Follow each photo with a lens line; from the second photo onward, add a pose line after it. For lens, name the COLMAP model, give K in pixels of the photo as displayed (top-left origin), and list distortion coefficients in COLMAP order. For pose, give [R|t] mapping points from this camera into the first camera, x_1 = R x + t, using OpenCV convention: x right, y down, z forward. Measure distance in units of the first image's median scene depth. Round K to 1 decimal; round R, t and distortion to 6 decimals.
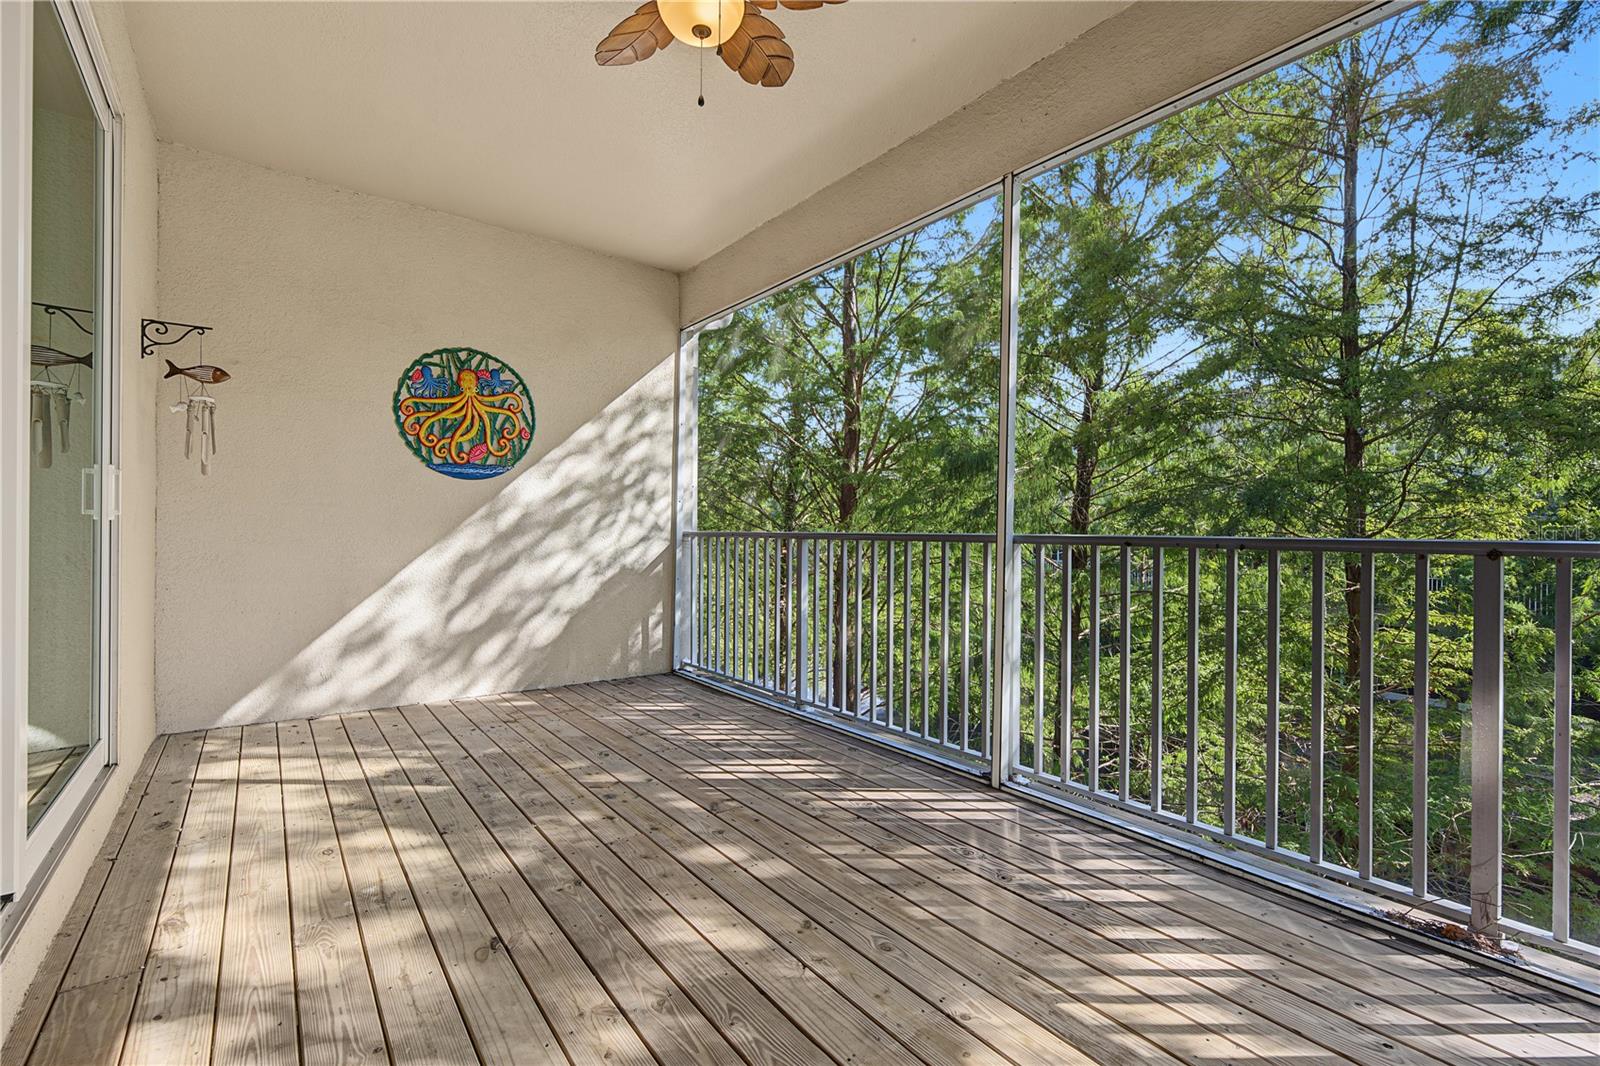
lens RADIAL K [[708.5, 0, 799.2], [0, 708.5, 530.3], [0, 0, 1]] dist [0.001880, -0.000211]
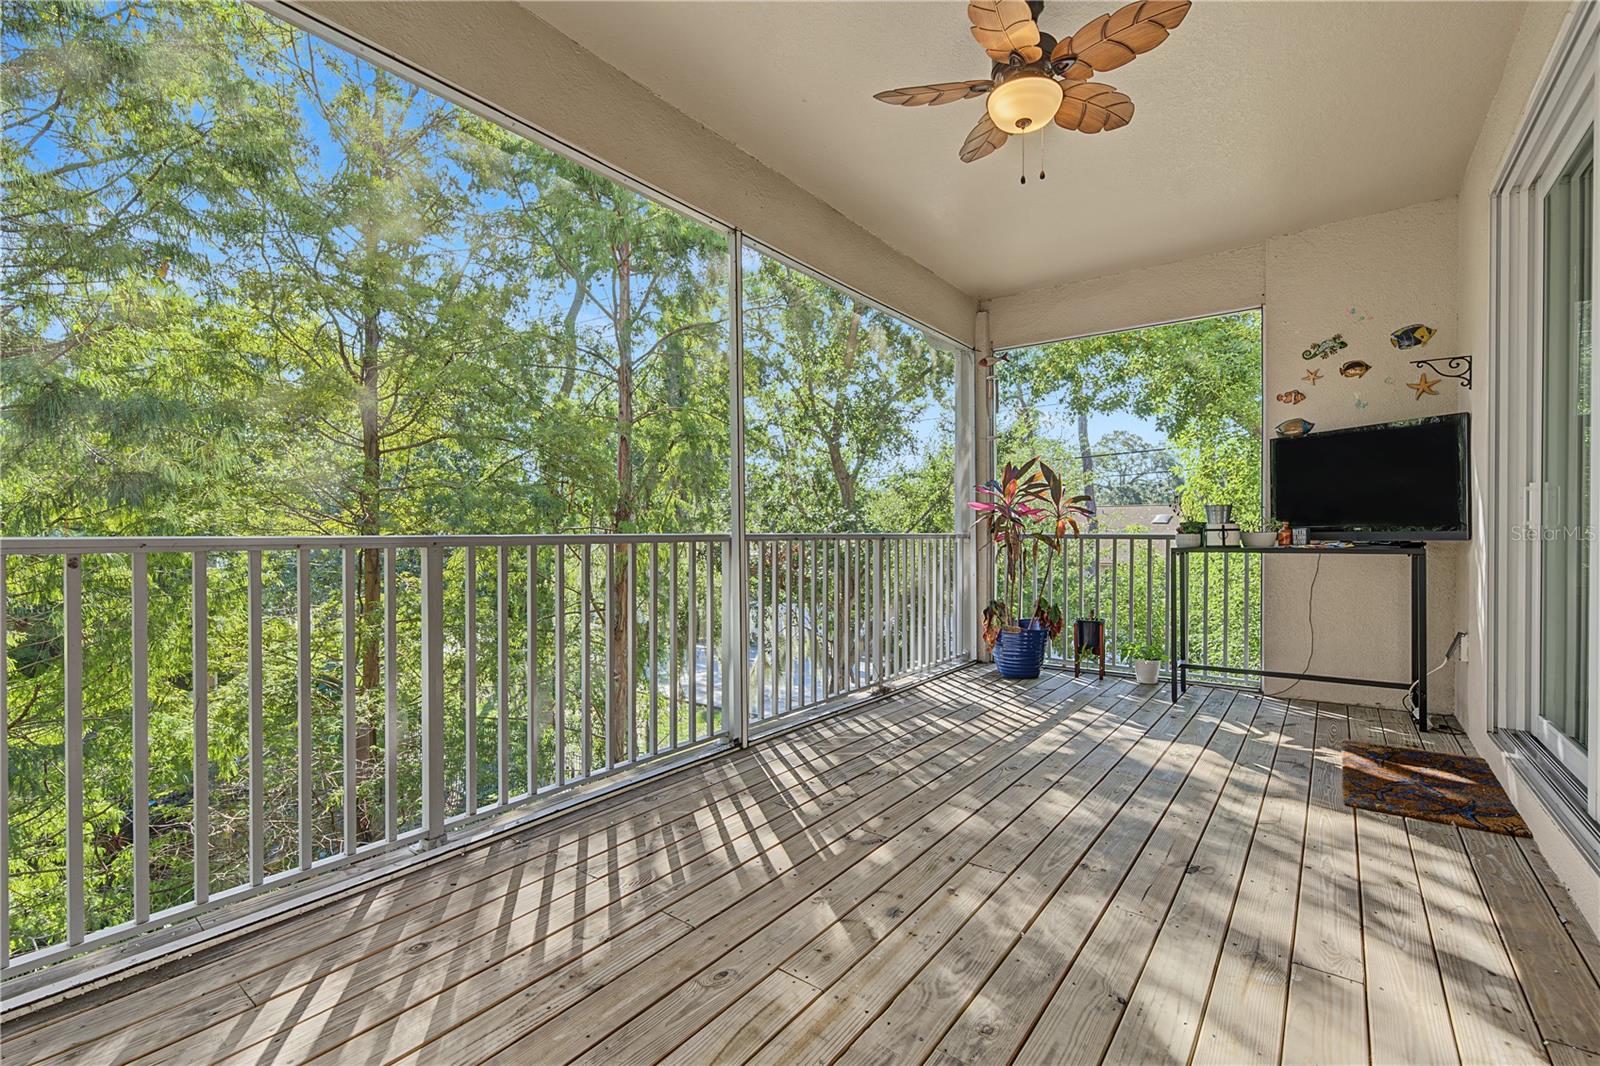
lens RADIAL K [[708.5, 0, 799.3], [0, 708.5, 535.2], [0, 0, 1]] dist [0.001880, -0.000211]
pose [[-0.273032, -0.009256, 0.961960, -0.954477], [0.000221, 0.999953, 0.009684, -0.002917], [-0.962005, 0.002856, -0.273017, 1.339042]]
